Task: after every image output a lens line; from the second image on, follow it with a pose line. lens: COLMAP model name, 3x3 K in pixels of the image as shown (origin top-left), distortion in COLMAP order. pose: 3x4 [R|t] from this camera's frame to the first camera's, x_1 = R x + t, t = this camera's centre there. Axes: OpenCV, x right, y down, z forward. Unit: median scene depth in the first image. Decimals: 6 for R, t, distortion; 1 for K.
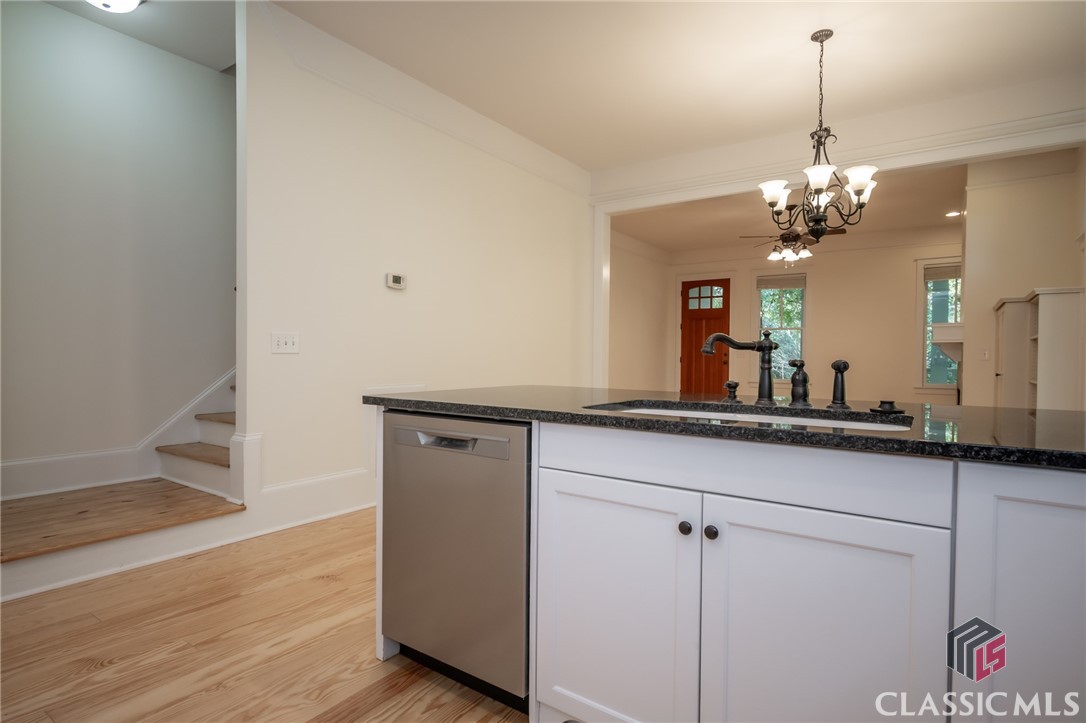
lens RADIAL K [[562.3, 0, 547.1], [0, 562.3, 366.4], [0, 0, 1]] dist [0.004977, -0.002207]
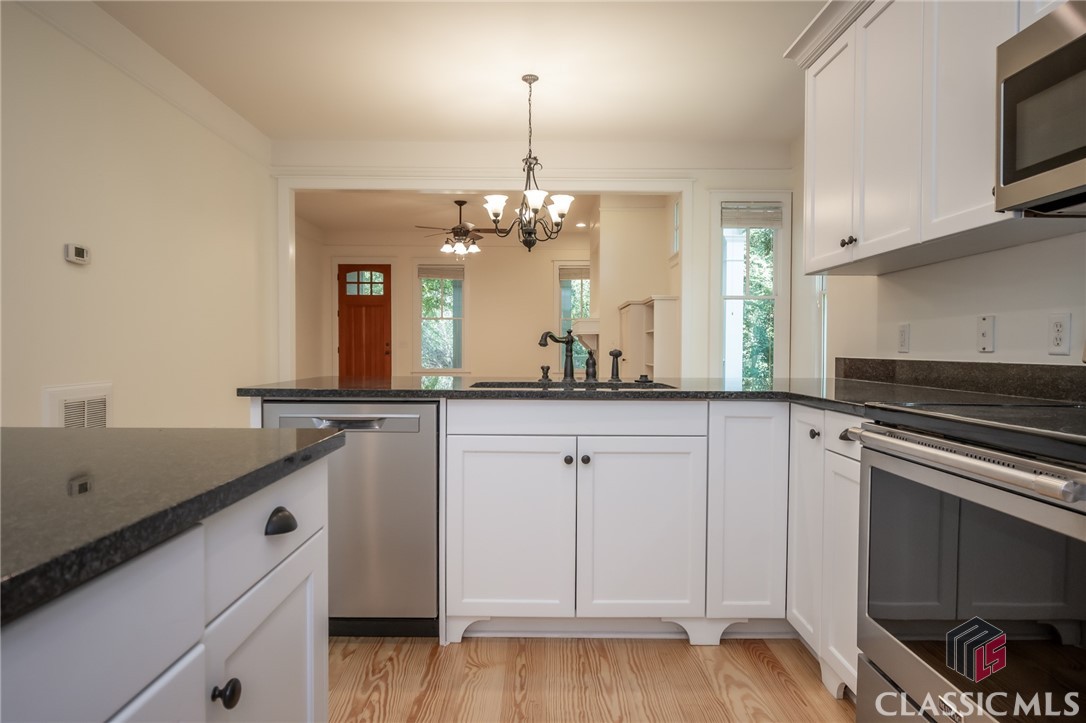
lens RADIAL K [[645.1, 0, 541.2], [0, 645.1, 363.9], [0, 0, 1]] dist [0.002877, -0.001807]
pose [[0.819913, -0.020076, 0.572136, -0.166701], [0.014095, 0.999790, 0.014884, -0.000346], [-0.572315, -0.004139, 0.820024, -0.081446]]
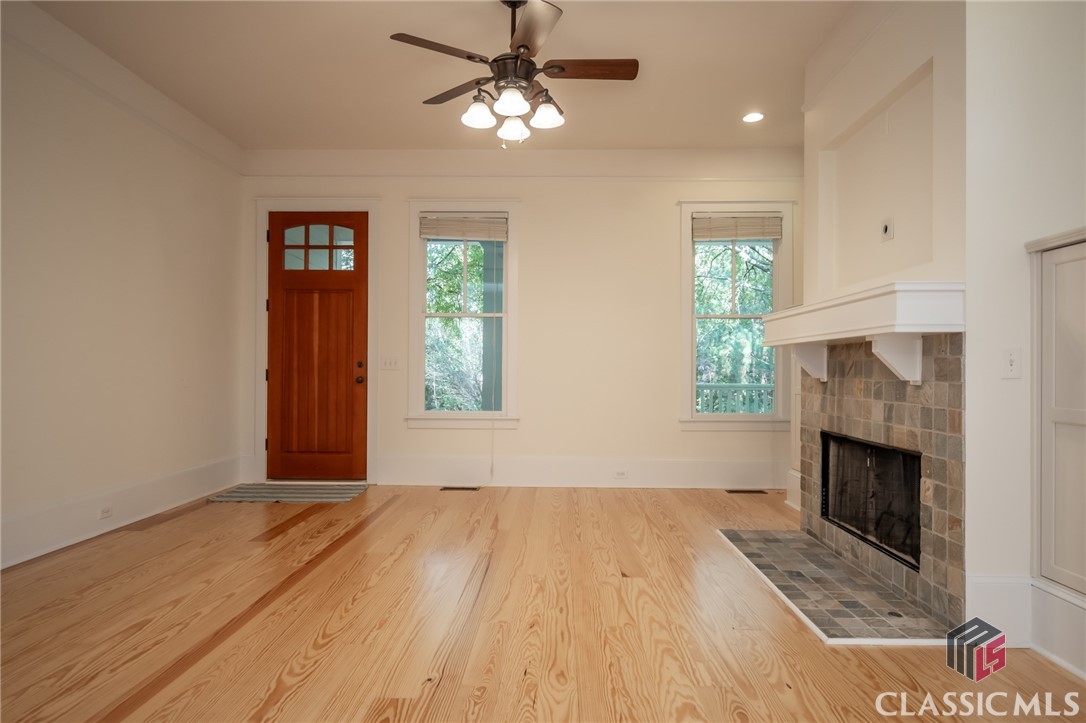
lens RADIAL K [[645.1, 0, 544.2], [0, 645.1, 360.2], [0, 0, 1]] dist [0.002877, -0.001807]
pose [[0.837485, 0.002835, 0.546453, 0.247263], [0.011693, 0.999665, -0.023108, -0.016098], [-0.546336, 0.025743, 0.837171, 0.755463]]
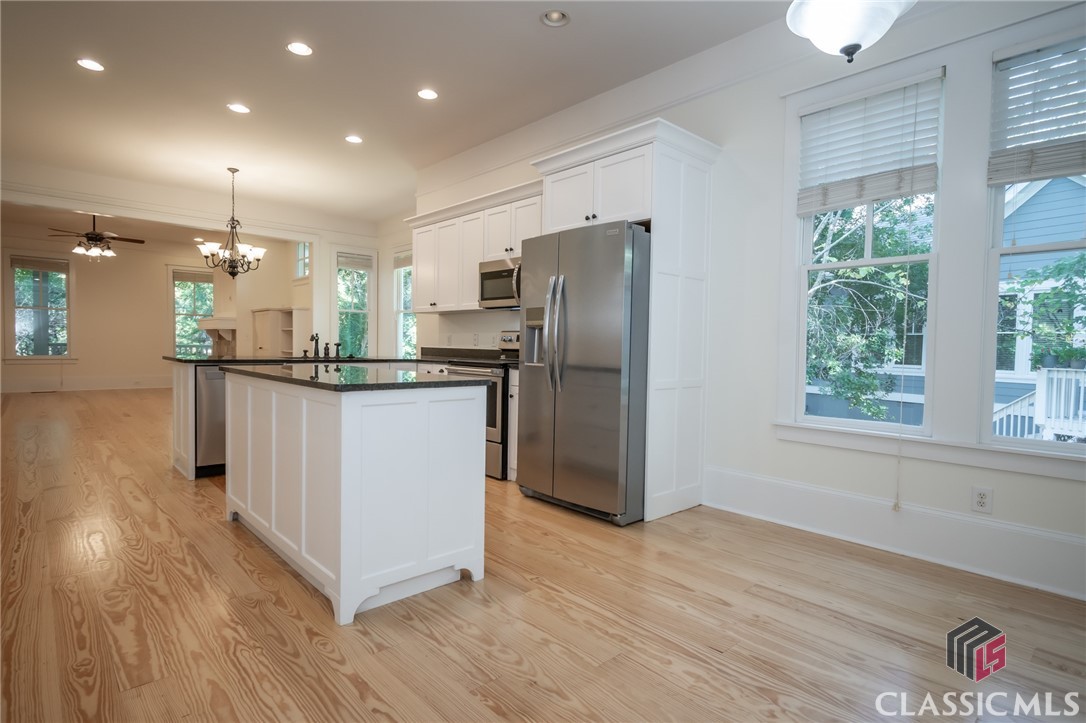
lens RADIAL K [[562.3, 0, 525.0], [0, 562.3, 350.4], [0, 0, 1]] dist [0.004977, -0.002207]
pose [[0.242928, -0.014638, 0.969934, -0.647138], [0.001477, 0.999891, 0.014720, -0.003473], [-0.970043, -0.002144, 0.242923, -0.237901]]
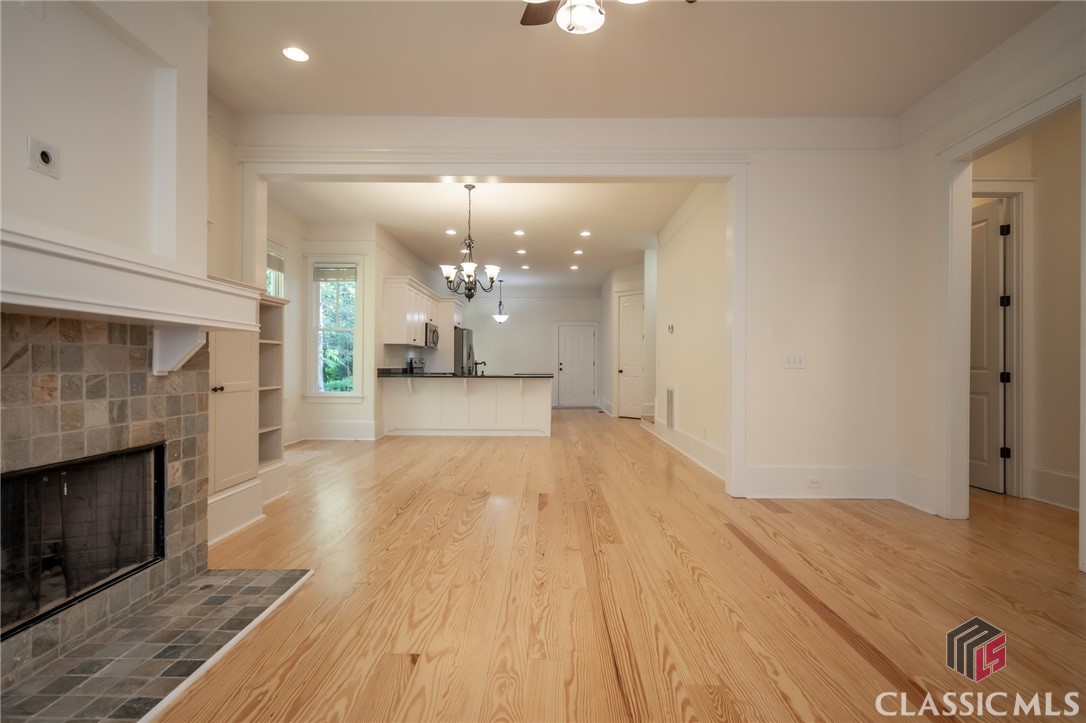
lens RADIAL K [[532.1, 0, 546.5], [0, 532.1, 361.4], [0, 0, 1]] dist [0.002294, -0.000242]
pose [[-0.825347, -0.017988, -0.564339, 0.735524], [-0.023100, 0.999731, 0.001916, -0.023448], [0.564153, 0.014618, -0.825541, 1.505847]]
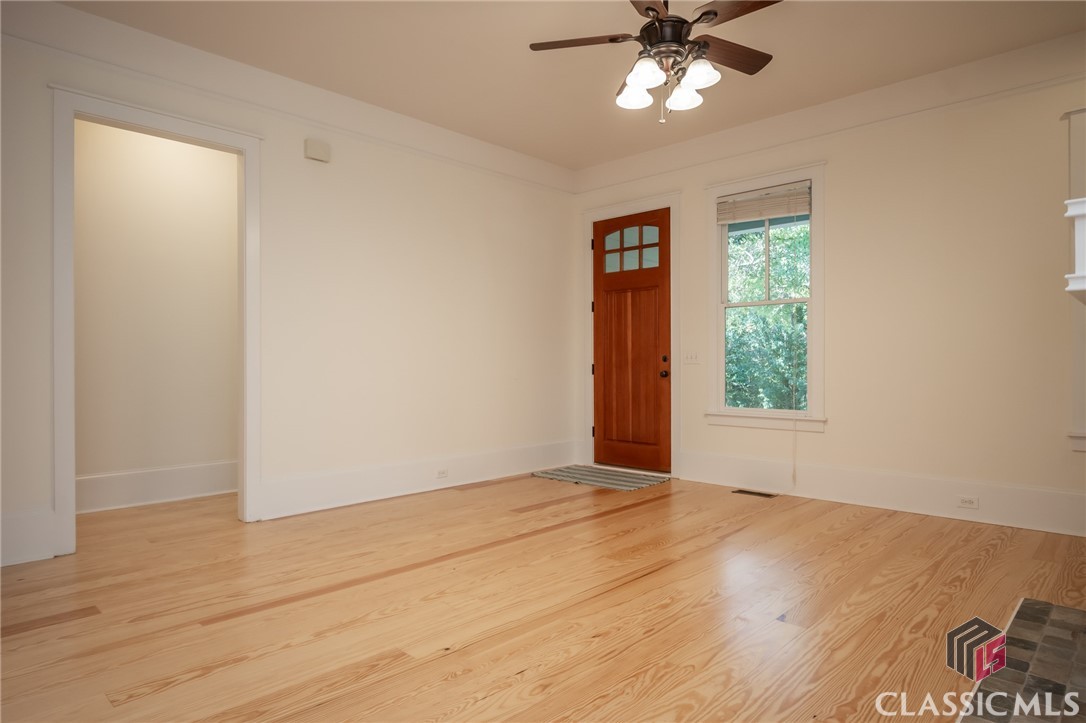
lens RADIAL K [[645.1, 0, 537.3], [0, 645.1, 360.5], [0, 0, 1]] dist [0.002877, -0.001807]
pose [[0.985752, -0.012930, -0.167707, 0.524552], [0.009280, 0.999703, -0.022532, -0.012257], [0.167949, 0.020654, 0.985579, 0.714992]]
